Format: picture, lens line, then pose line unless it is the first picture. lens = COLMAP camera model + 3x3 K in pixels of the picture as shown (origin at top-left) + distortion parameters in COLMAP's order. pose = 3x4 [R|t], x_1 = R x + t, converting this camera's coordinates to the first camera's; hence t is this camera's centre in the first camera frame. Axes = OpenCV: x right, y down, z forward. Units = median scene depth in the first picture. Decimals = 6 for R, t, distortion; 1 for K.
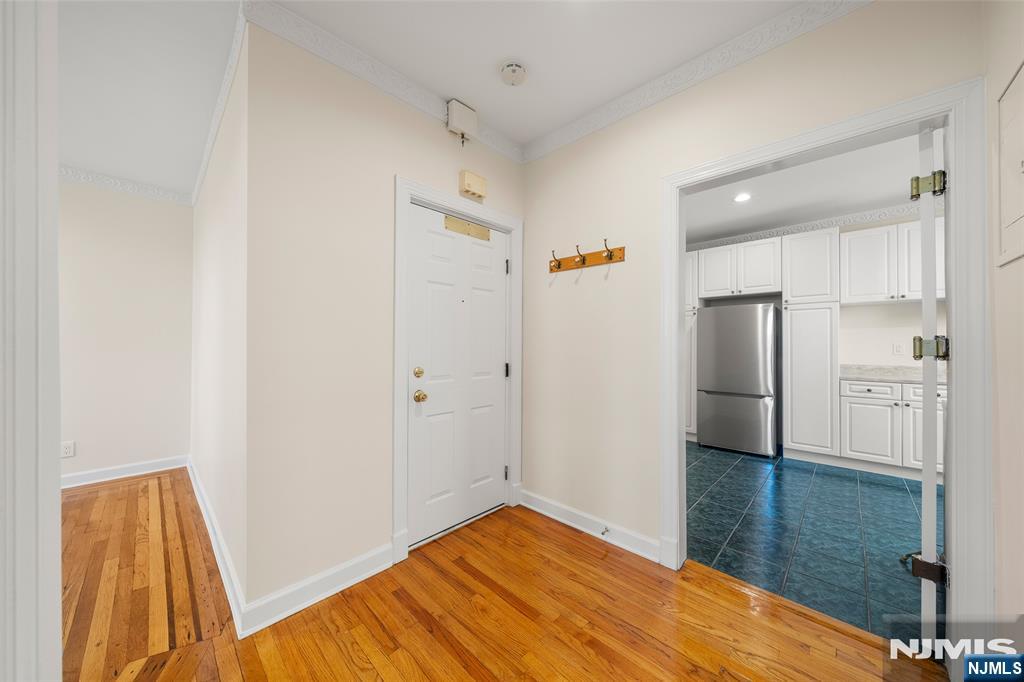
lens RADIAL K [[349.7, 0, 509.7], [0, 349.7, 345.9], [0, 0, 1]] dist [-0.001210, -0.000072]
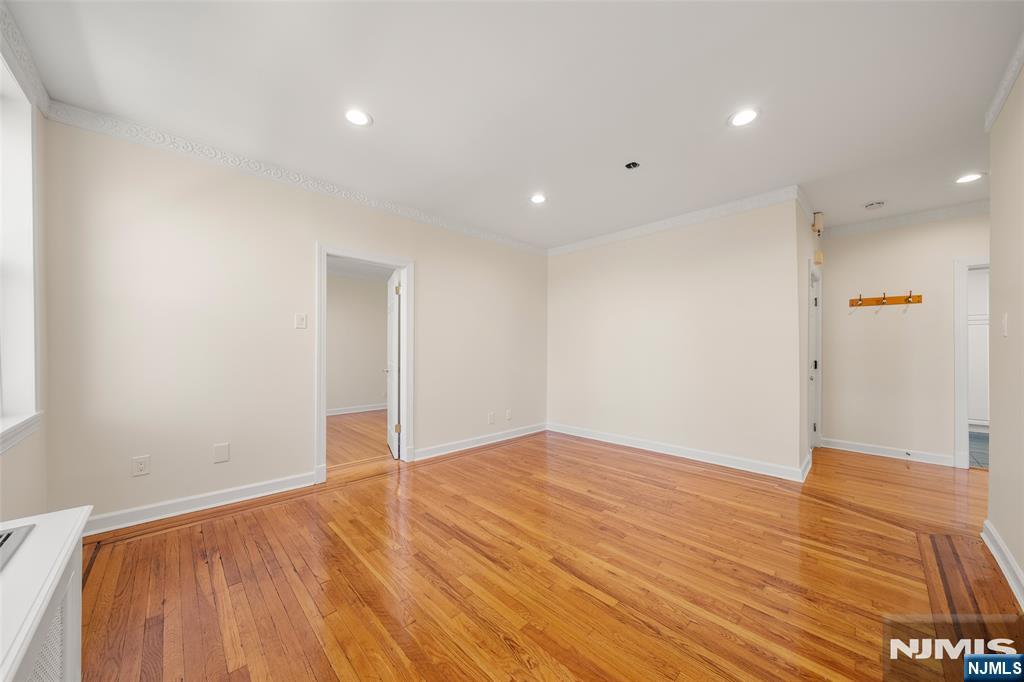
lens RADIAL K [[353.7, 0, 512.8], [0, 353.7, 352.4], [0, 0, 1]] dist [-0.000237, -0.000013]
pose [[0.999599, 0.000820, -0.028311, -1.501849], [-0.000742, 0.999996, 0.002742, 0.007584], [0.028313, -0.002720, 0.999595, -0.769589]]
